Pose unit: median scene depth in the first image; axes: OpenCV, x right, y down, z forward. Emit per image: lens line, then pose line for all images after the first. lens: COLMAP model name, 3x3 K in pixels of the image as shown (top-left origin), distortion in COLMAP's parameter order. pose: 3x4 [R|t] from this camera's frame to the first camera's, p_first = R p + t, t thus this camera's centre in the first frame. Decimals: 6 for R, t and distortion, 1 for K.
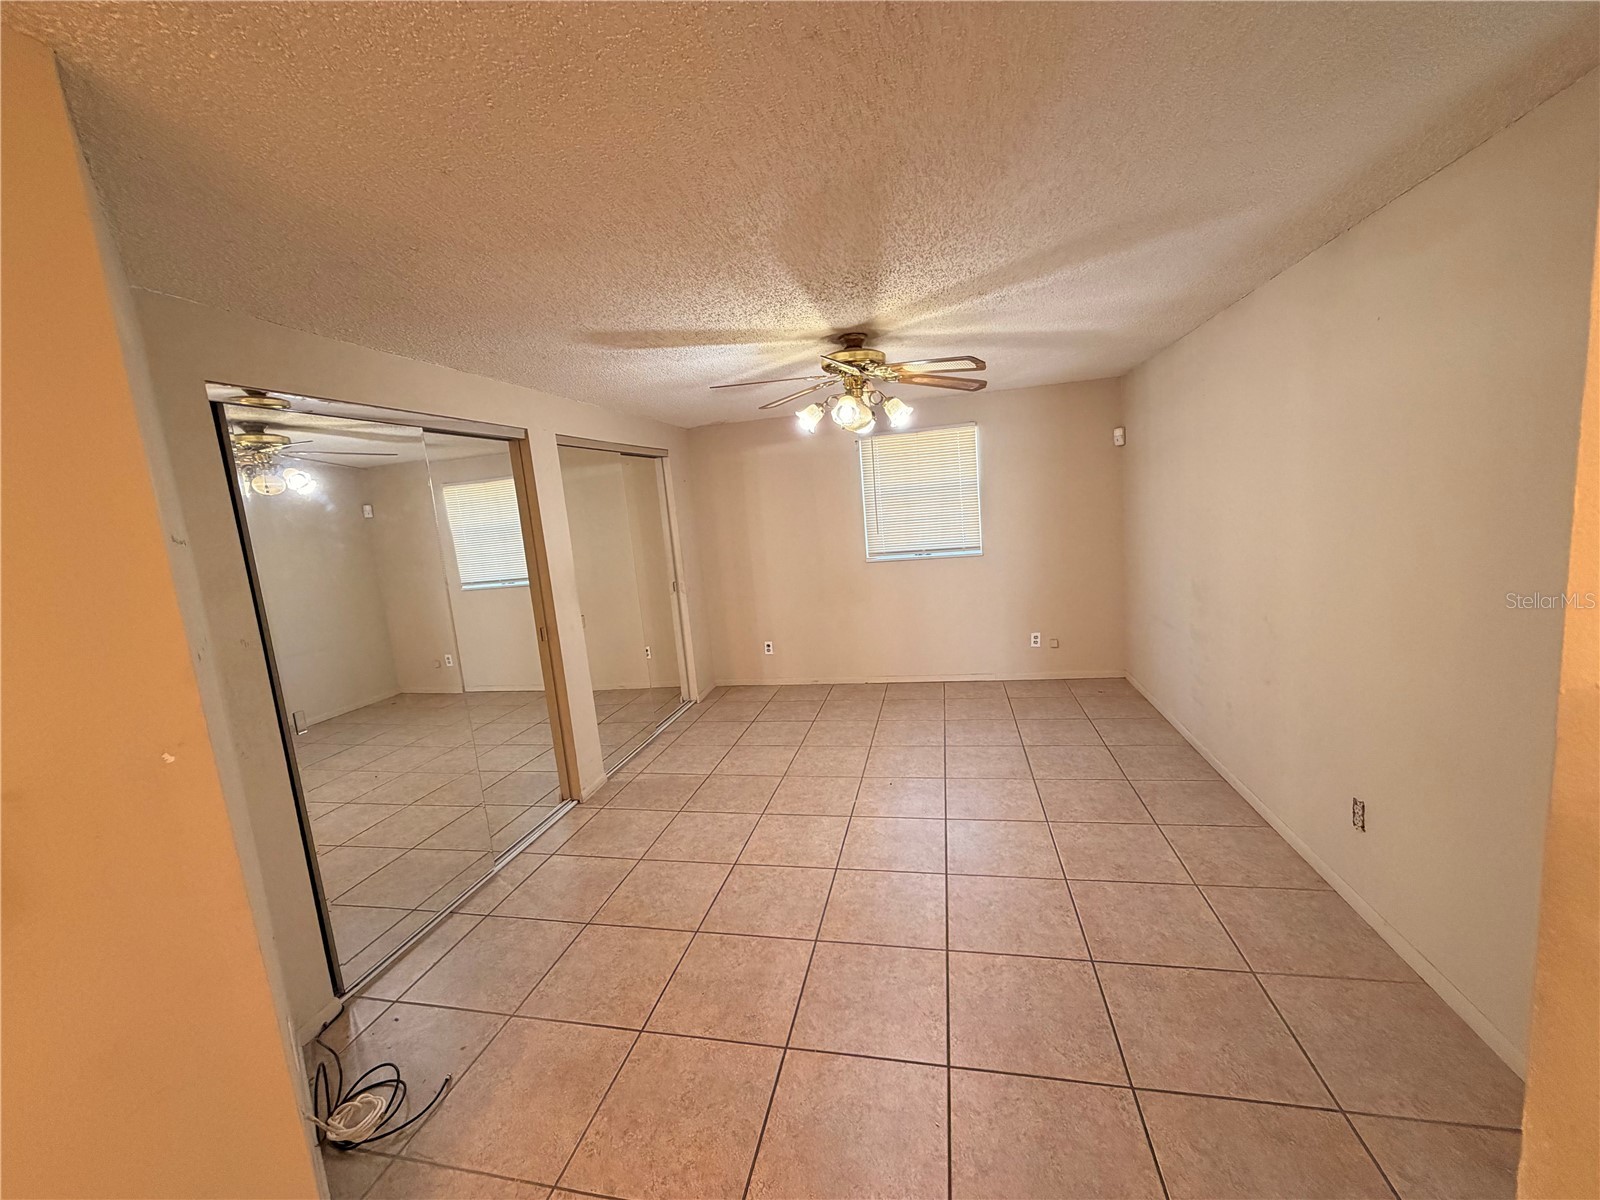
lens RADIAL K [[636.1, 0, 795.0], [0, 636.1, 602.3], [0, 0, 1]] dist [-0.002101, 0.000523]
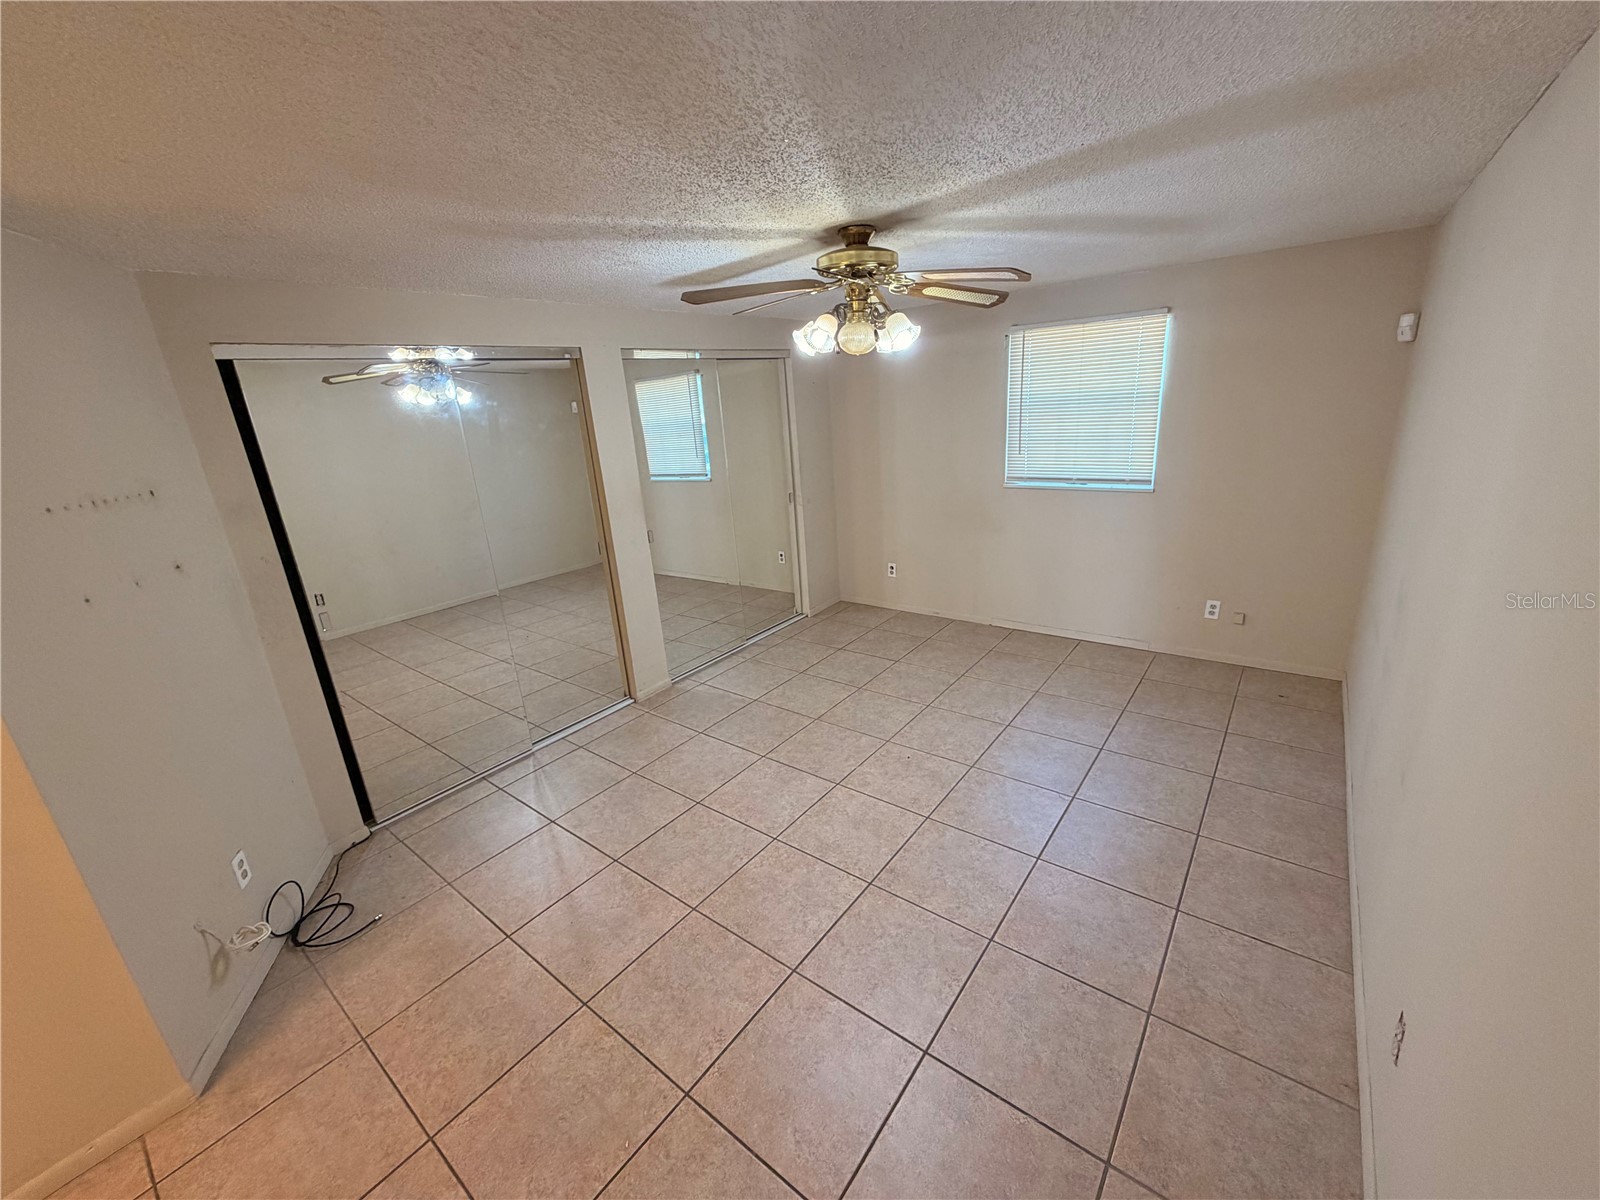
lens RADIAL K [[636.1, 0, 799.1], [0, 636.1, 599.9], [0, 0, 1]] dist [-0.002101, 0.000523]
pose [[0.905517, 0.150286, -0.396804, 0.271557], [-0.072129, 0.976083, 0.205084, -0.085739], [0.418135, -0.157085, 0.894700, 0.133416]]
